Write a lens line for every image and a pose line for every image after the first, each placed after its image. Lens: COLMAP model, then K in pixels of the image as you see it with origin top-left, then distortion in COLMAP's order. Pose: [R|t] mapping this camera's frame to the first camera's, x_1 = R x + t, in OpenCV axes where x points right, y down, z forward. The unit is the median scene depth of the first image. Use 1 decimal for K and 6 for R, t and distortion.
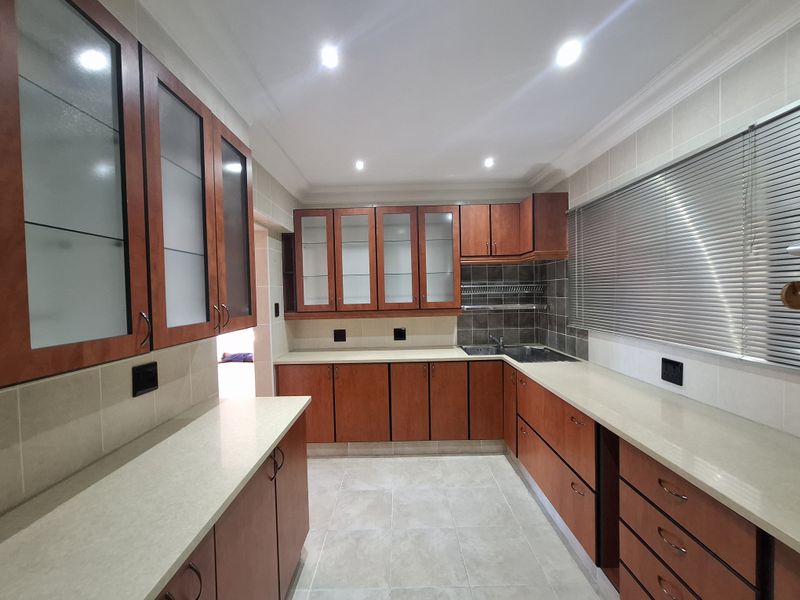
lens RADIAL K [[317.3, 0, 398.5], [0, 317.3, 300.2], [0, 0, 1]] dist [-0.001624, 0.000033]
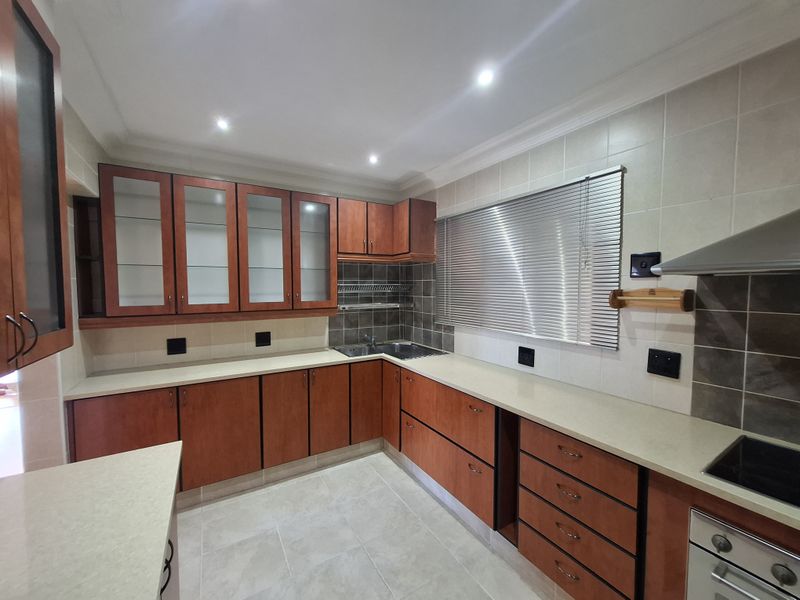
lens RADIAL K [[319.6, 0, 400.0], [0, 319.6, 300.0], [0, 0, 1]] dist [0.002007, 0.000393]
pose [[0.853693, -0.001714, 0.520773, -0.152150], [-0.004647, 0.999930, 0.010909, -0.009476], [-0.520756, -0.011733, 0.853625, 0.102232]]
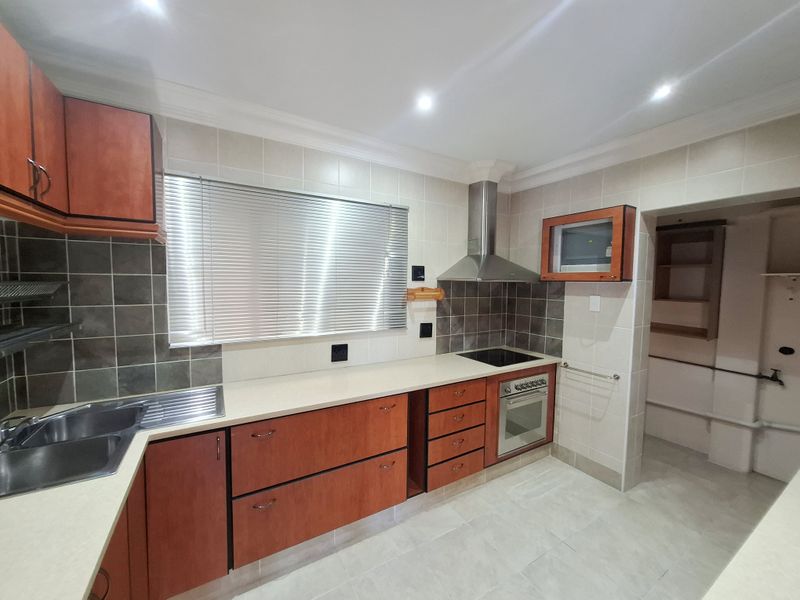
lens RADIAL K [[317.3, 0, 398.5], [0, 317.3, 300.2], [0, 0, 1]] dist [-0.001624, 0.000033]
pose [[-0.507651, -0.035195, 0.860844, -0.259651], [0.021445, 0.998340, 0.053463, -0.040778], [-0.861296, 0.045602, -0.506053, 0.904134]]
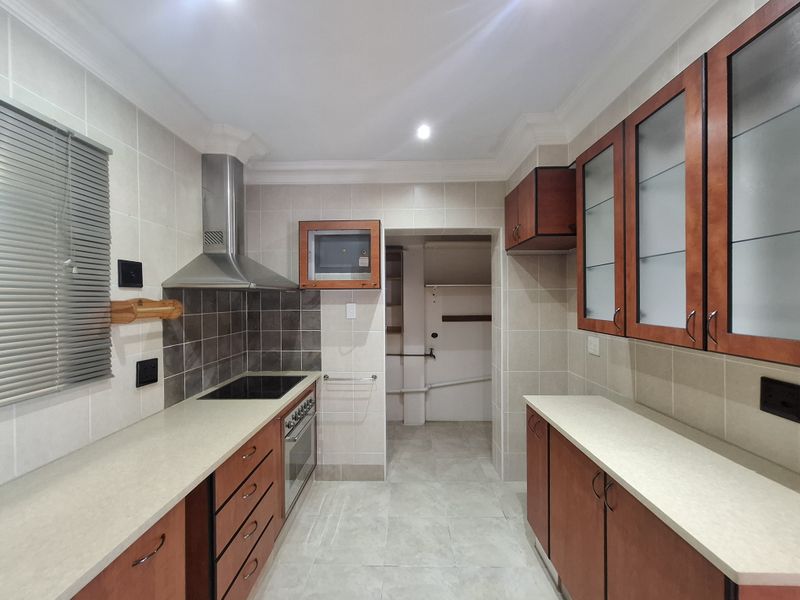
lens RADIAL K [[315.4, 0, 395.9], [0, 315.4, 299.3], [0, 0, 1]] dist [-0.006349, 0.000246]
pose [[-0.999307, 0.029522, 0.022681, 0.073927], [0.030159, 0.999145, 0.028268, -0.027550], [-0.021827, 0.028933, -0.999343, 0.889456]]
